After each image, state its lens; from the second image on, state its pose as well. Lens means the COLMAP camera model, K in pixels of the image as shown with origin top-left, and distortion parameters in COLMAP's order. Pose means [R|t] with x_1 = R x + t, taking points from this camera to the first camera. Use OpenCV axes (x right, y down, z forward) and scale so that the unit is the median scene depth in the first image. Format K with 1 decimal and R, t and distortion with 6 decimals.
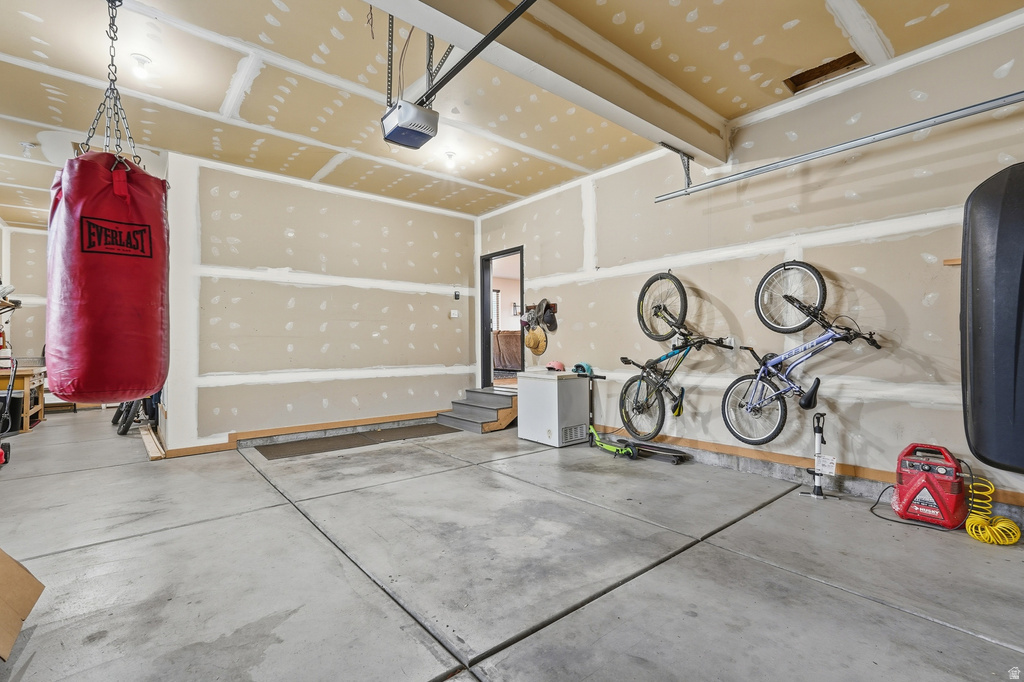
lens RADIAL K [[457.4, 0, 513.9], [0, 457.4, 343.5], [0, 0, 1]] dist [-0.005394, 0.004296]
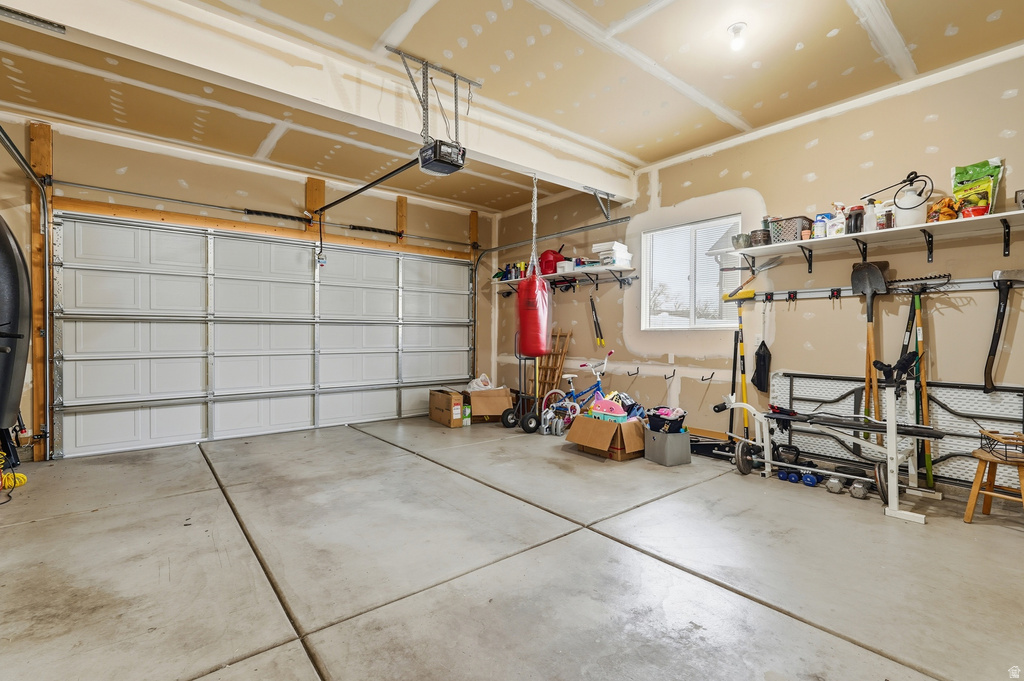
lens RADIAL K [[457.4, 0, 510.6], [0, 457.4, 339.9], [0, 0, 1]] dist [-0.005394, 0.004296]
pose [[-0.999731, 0.004893, 0.022684, -0.425499], [0.005062, 0.999960, 0.007406, -0.003539], [-0.022647, 0.007519, -0.999715, 2.137787]]
